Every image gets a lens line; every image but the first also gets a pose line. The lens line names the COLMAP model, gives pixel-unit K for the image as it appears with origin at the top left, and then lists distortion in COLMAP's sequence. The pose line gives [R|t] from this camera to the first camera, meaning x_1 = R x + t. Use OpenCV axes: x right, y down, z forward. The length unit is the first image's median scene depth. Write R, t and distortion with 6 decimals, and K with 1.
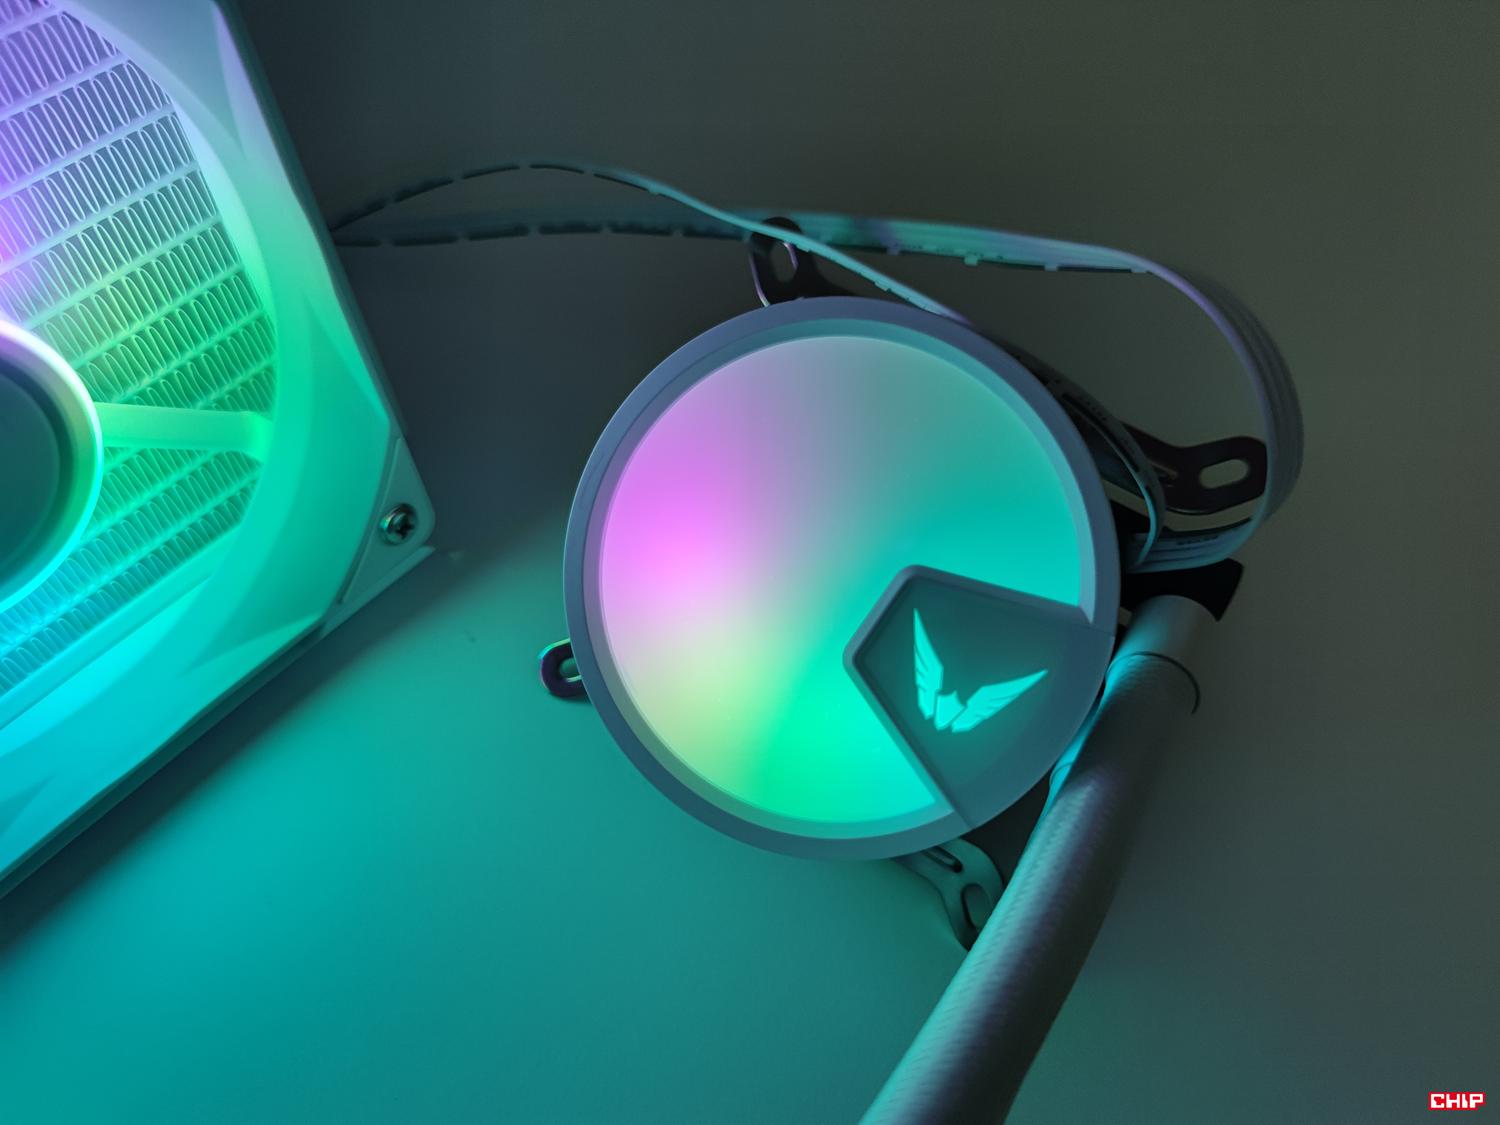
lens RADIAL K [[1163.3, 0, 750.0], [0, 1163.3, 562.5], [0, 0, 1]] dist [-0.004256, -0.003302]
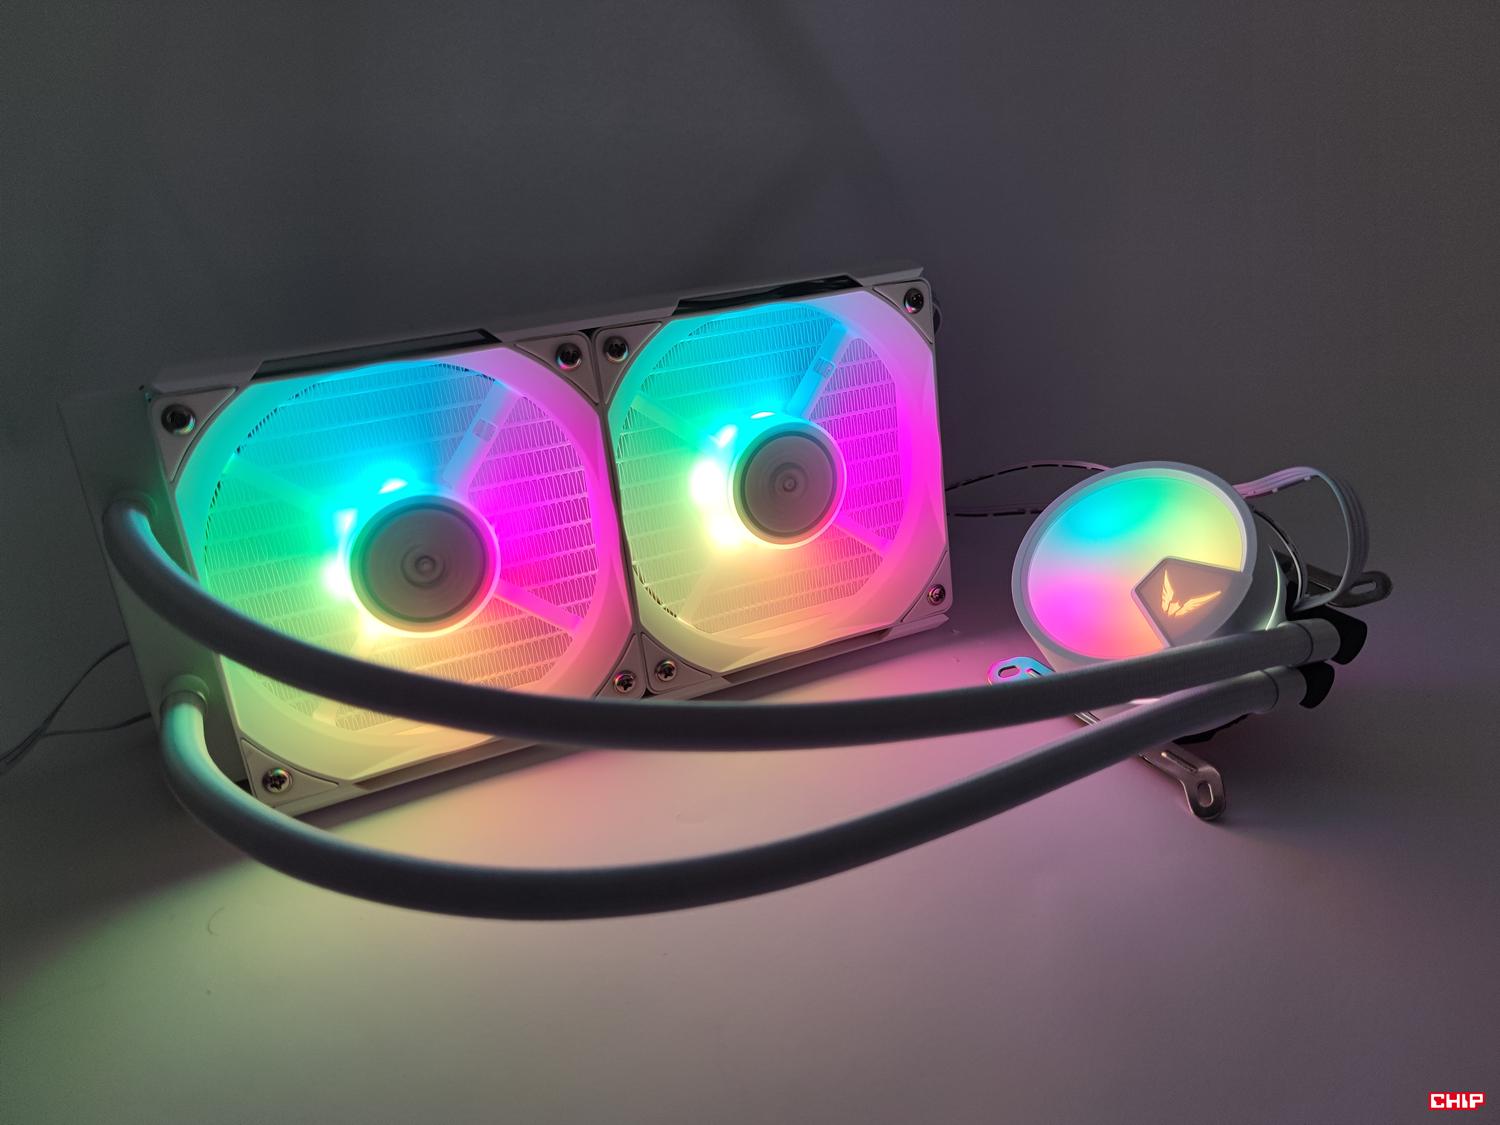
lens RADIAL K [[1163.3, 0, 750.0], [0, 1163.3, 562.5], [0, 0, 1]] dist [-0.004256, -0.003302]
pose [[0.901685, 0.100220, -0.420619, 0.363970], [-0.297497, 0.849719, -0.435286, 1.262511], [0.313783, 0.517623, 0.795994, -1.080072]]
